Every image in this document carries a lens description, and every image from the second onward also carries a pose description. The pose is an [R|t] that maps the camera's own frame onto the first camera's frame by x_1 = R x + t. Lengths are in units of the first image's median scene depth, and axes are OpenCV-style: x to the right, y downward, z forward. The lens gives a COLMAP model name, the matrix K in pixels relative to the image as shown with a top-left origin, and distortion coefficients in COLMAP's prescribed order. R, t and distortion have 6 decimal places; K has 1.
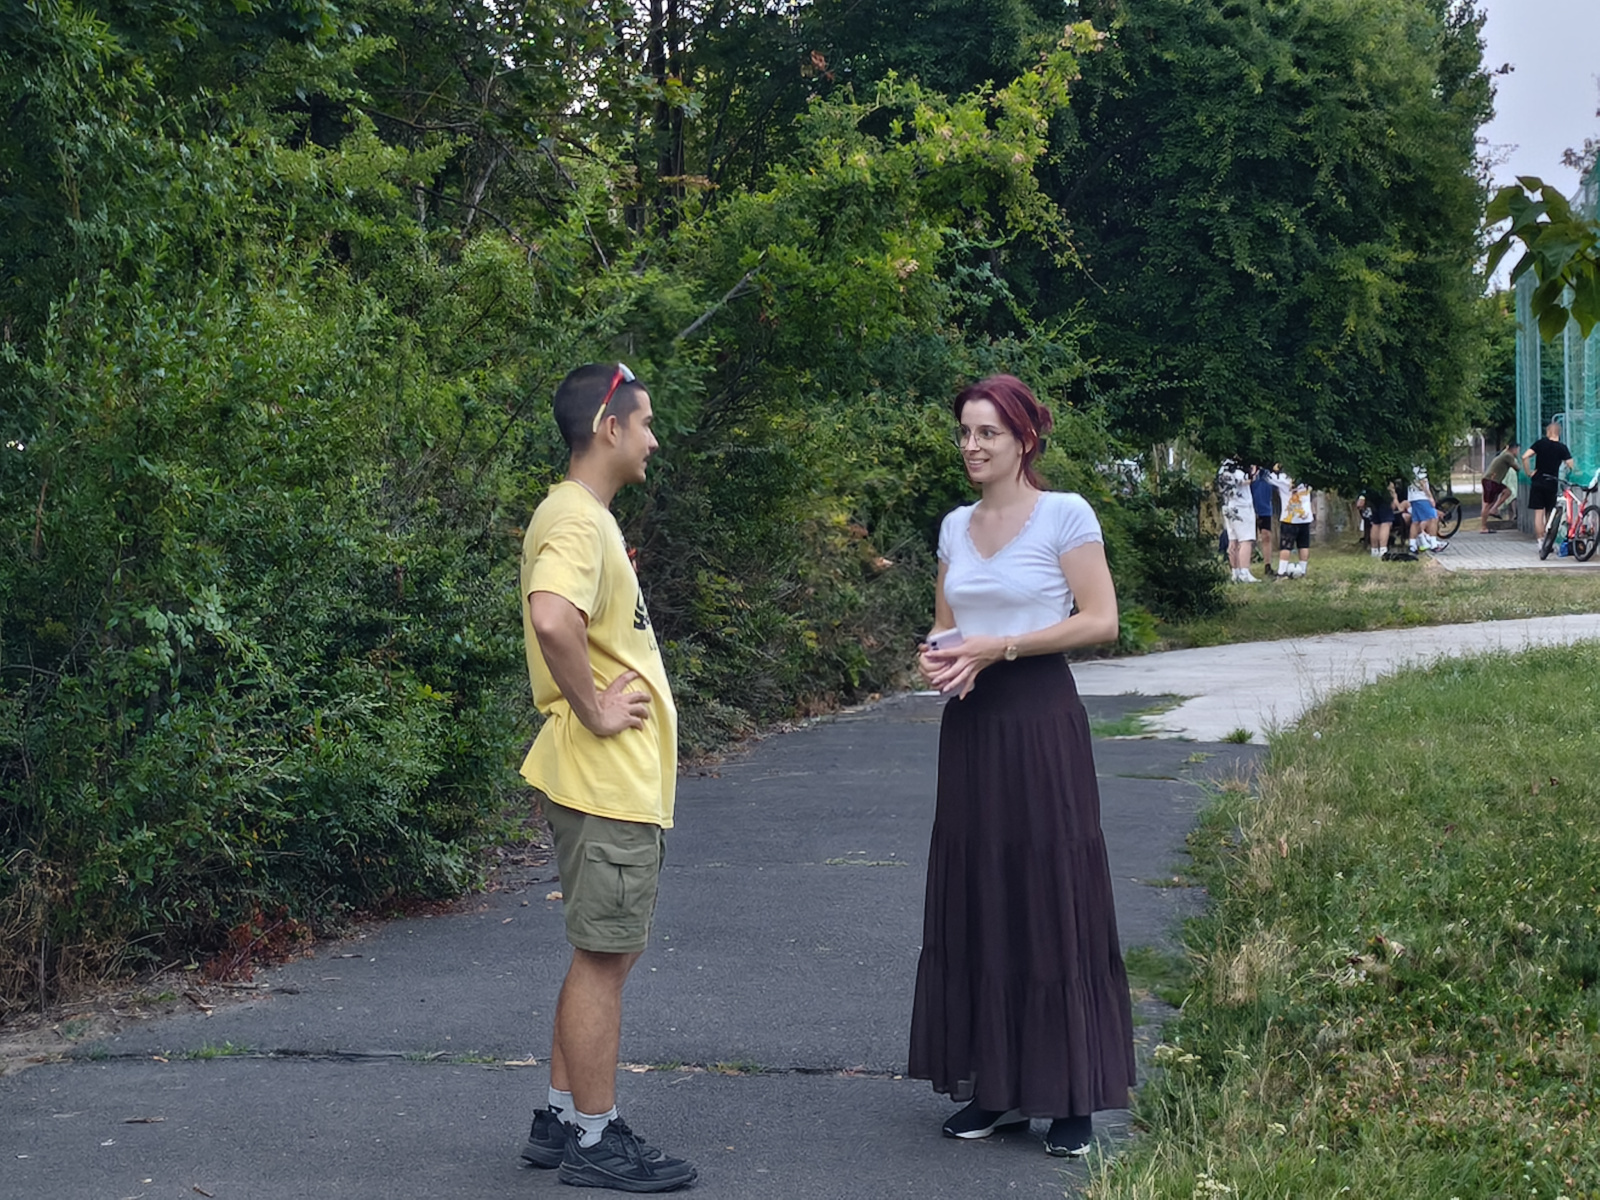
lens RADIAL K [[3315.4, 0, 800.5], [0, 3315.4, 601.5], [0, 0, 1]] dist [0.247302, 0.000000]
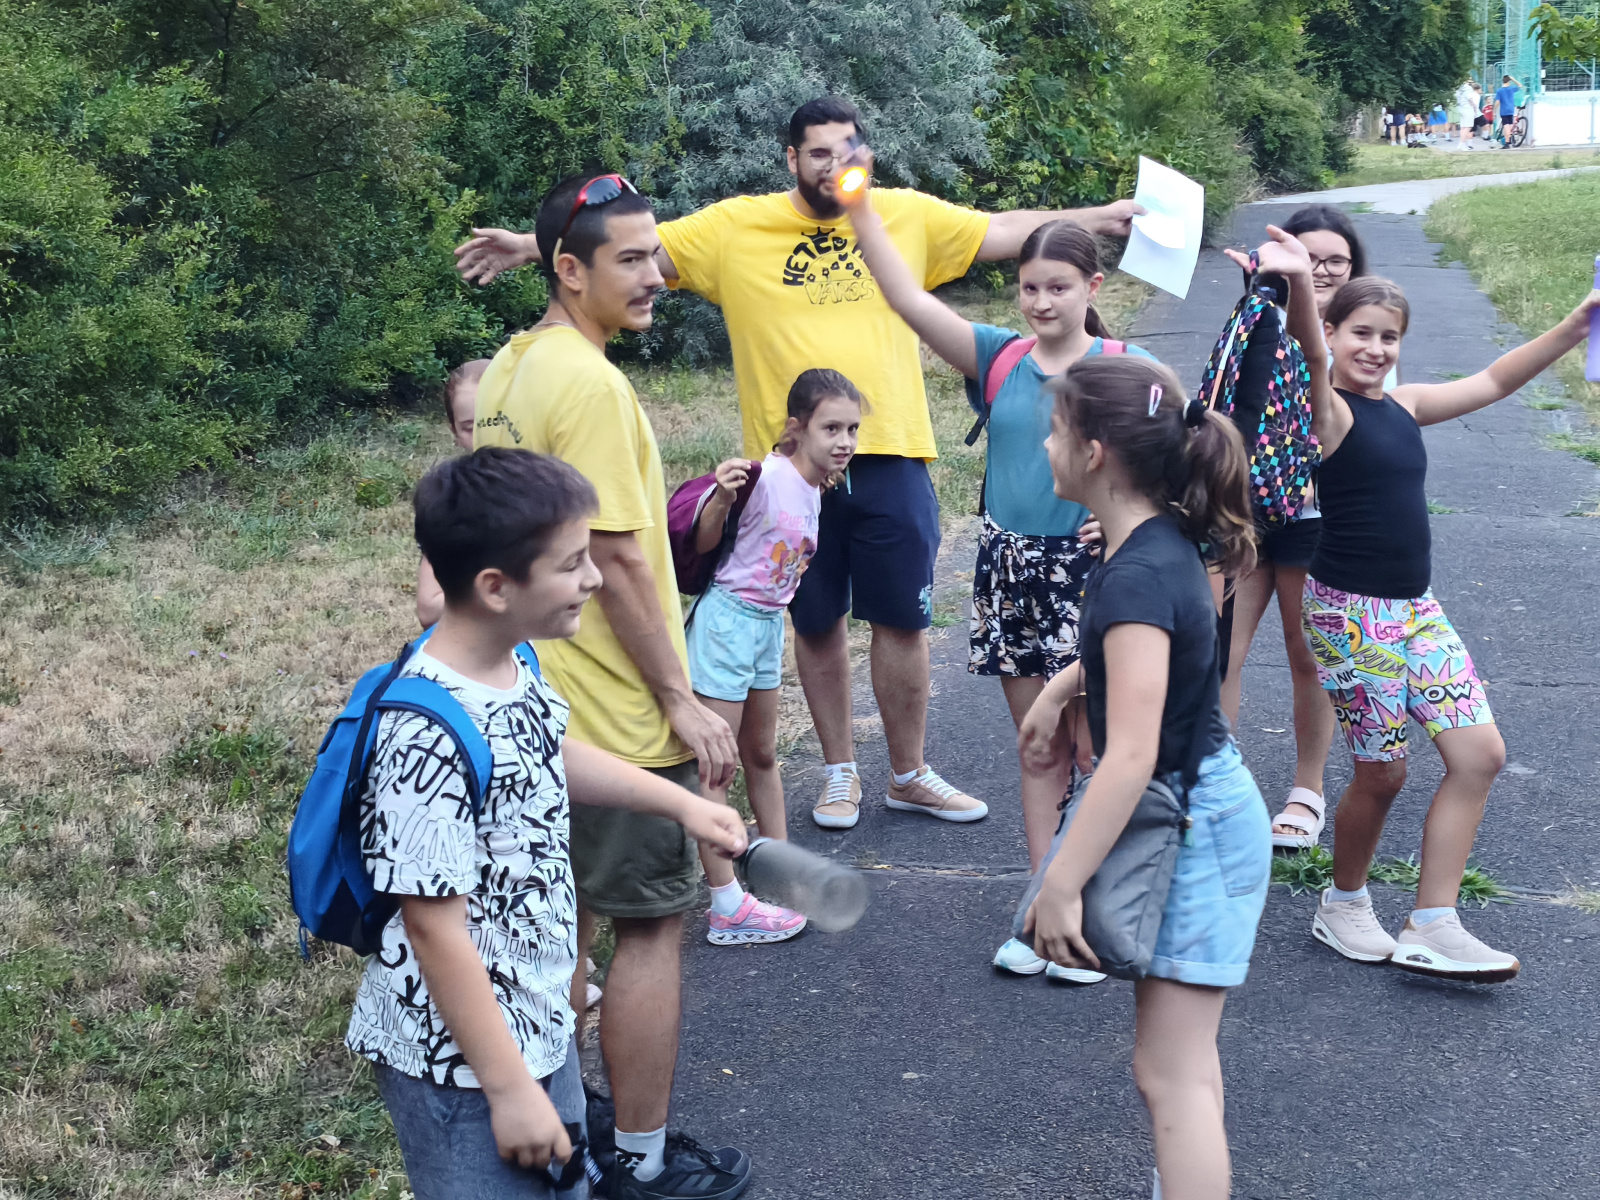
lens RADIAL K [[2456.4, 0, 800.0], [0, 2456.4, 597.4], [0, 0, 1]] dist [0.054240, 0.000000]
pose [[0.999522, 0.000039, -0.030924, -0.178321], [0.005000, 0.986641, 0.162831, 0.013438], [0.030517, -0.162908, 0.986169, -0.597602]]
